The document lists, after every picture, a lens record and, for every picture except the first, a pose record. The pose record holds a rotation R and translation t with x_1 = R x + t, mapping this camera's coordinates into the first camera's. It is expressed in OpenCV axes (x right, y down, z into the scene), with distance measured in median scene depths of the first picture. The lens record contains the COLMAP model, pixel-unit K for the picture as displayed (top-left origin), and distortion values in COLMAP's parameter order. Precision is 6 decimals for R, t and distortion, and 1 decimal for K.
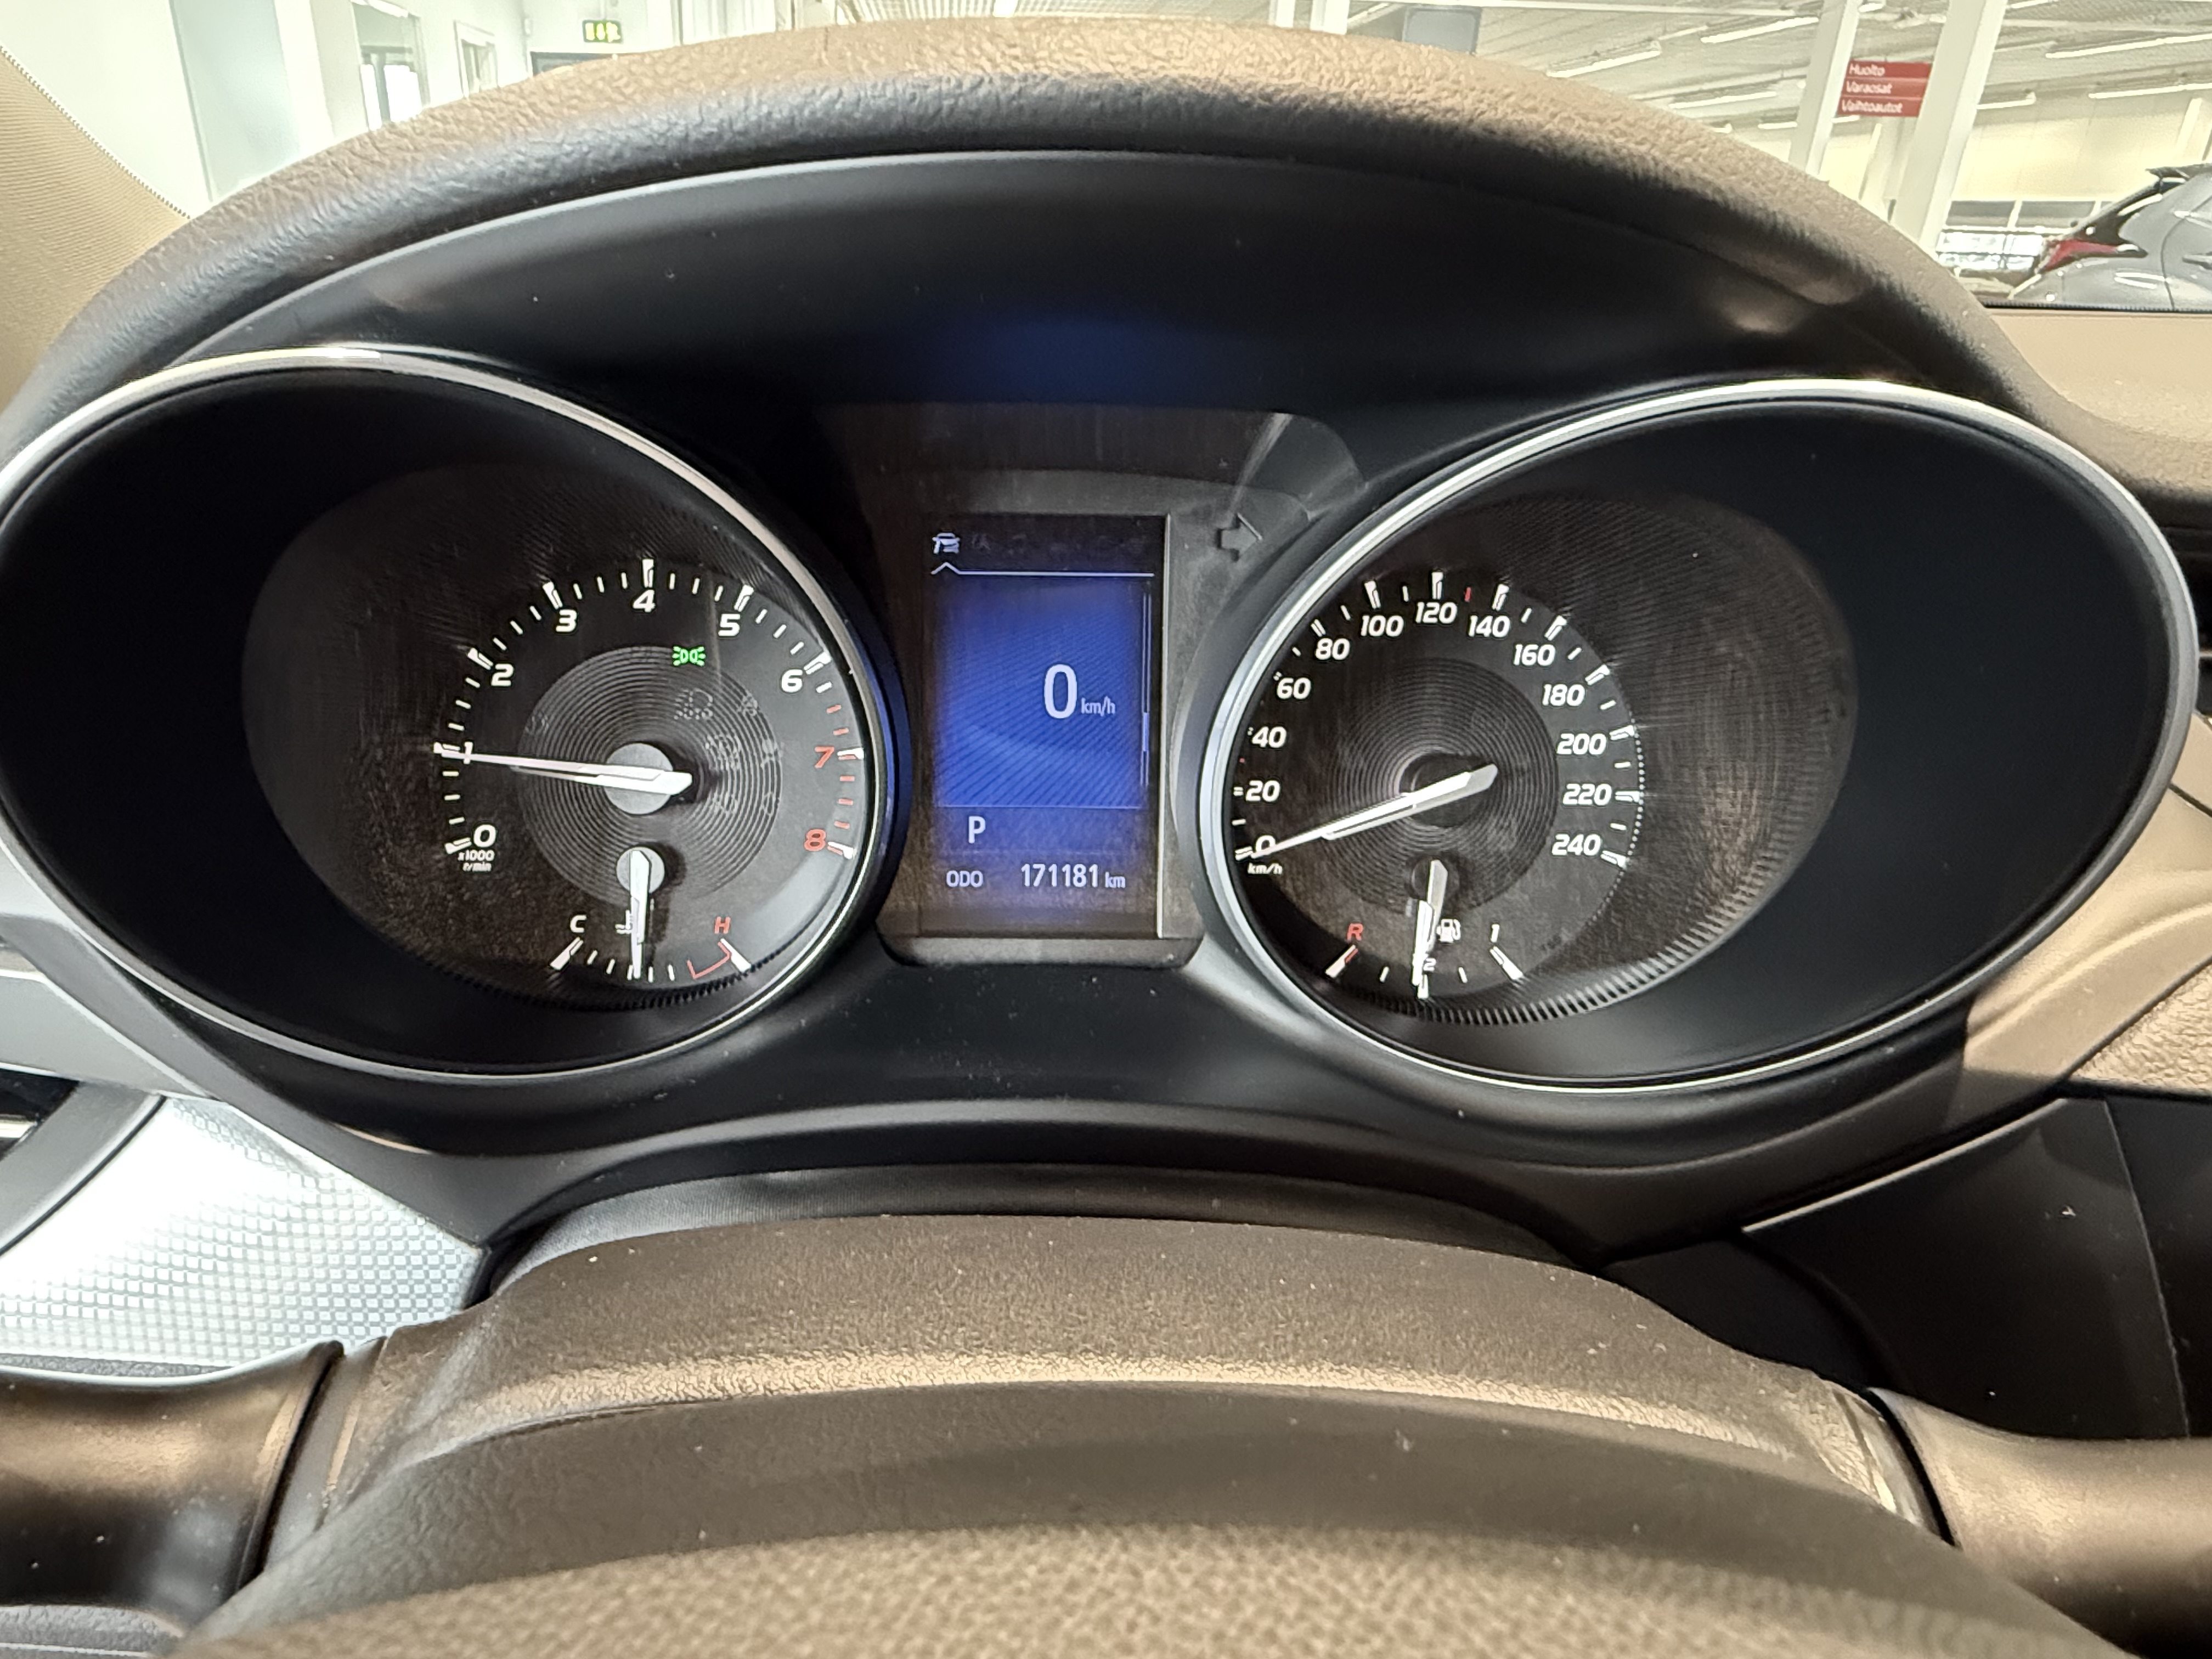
lens RADIAL K [[1373.4, 0, 1024.9], [0, 1373.4, 788.2], [0, 0, 1]] dist [0.006358, -0.004857]
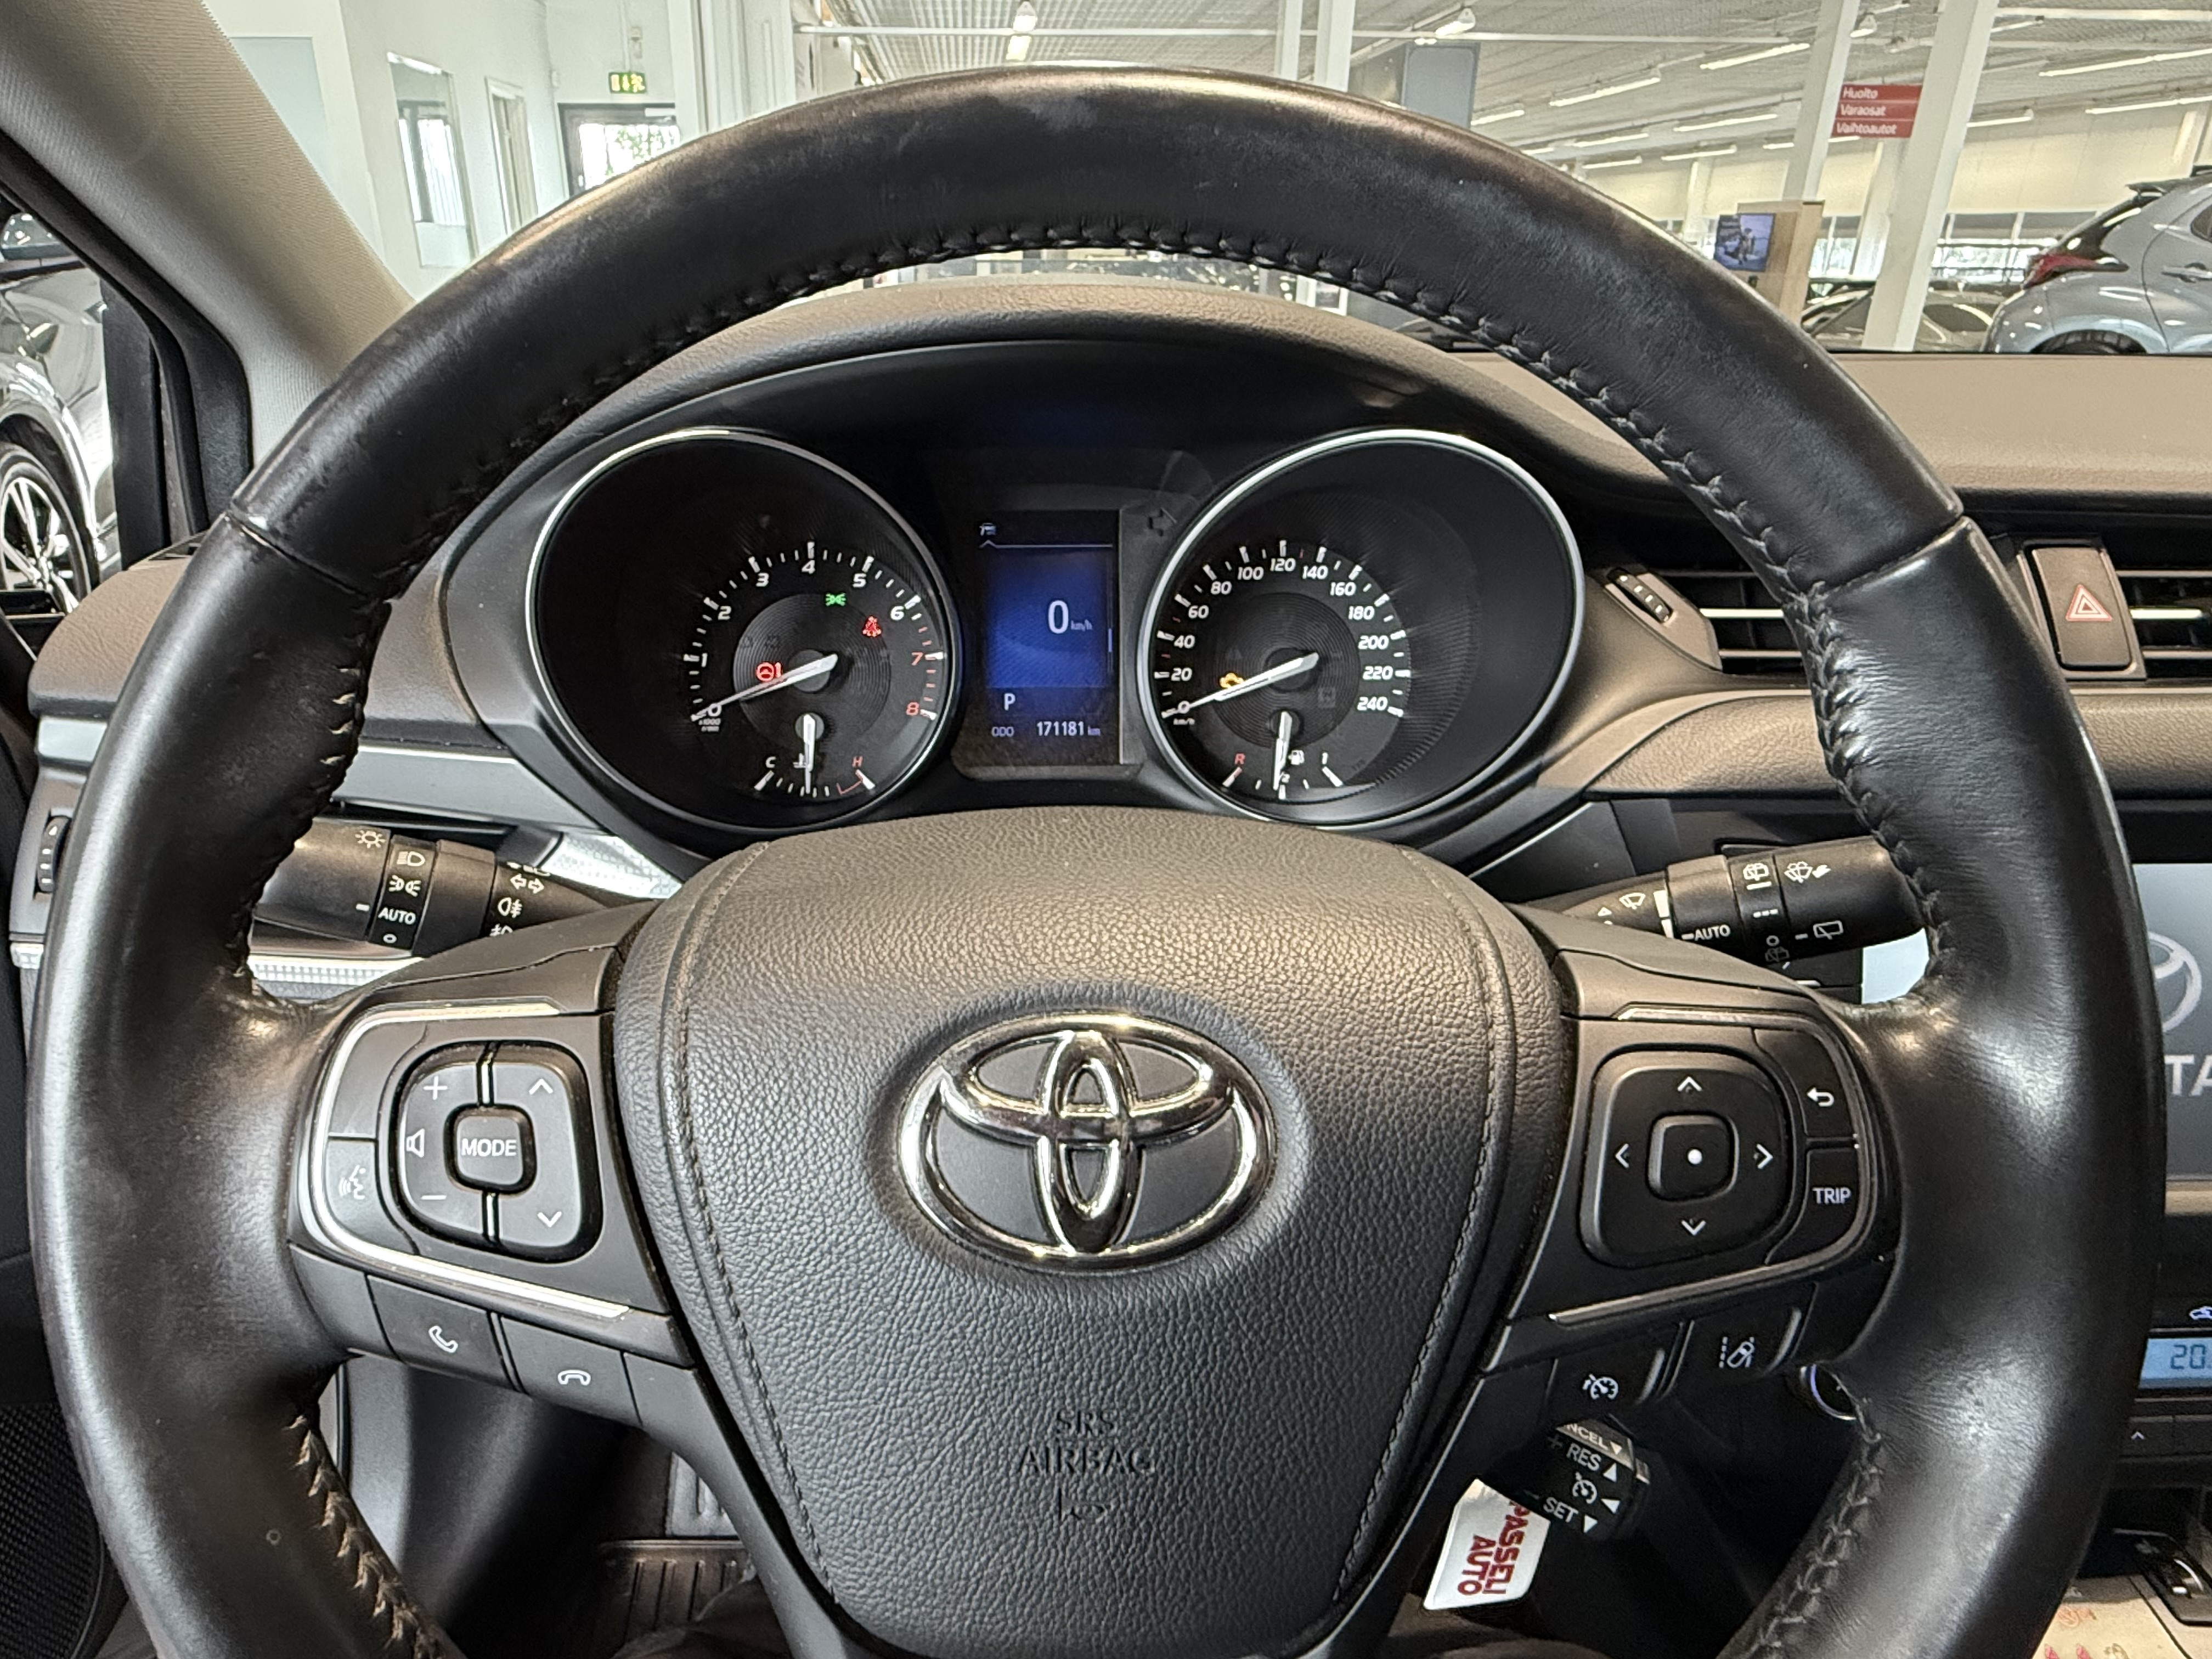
lens RADIAL K [[1373.4, 0, 1045.2], [0, 1373.4, 792.2], [0, 0, 1]] dist [0.006358, -0.004857]
pose [[0.999805, -0.018984, -0.005480, 0.014939], [0.018888, 0.999674, -0.017170, 0.169188], [0.005804, 0.017063, 0.999838, -0.655583]]
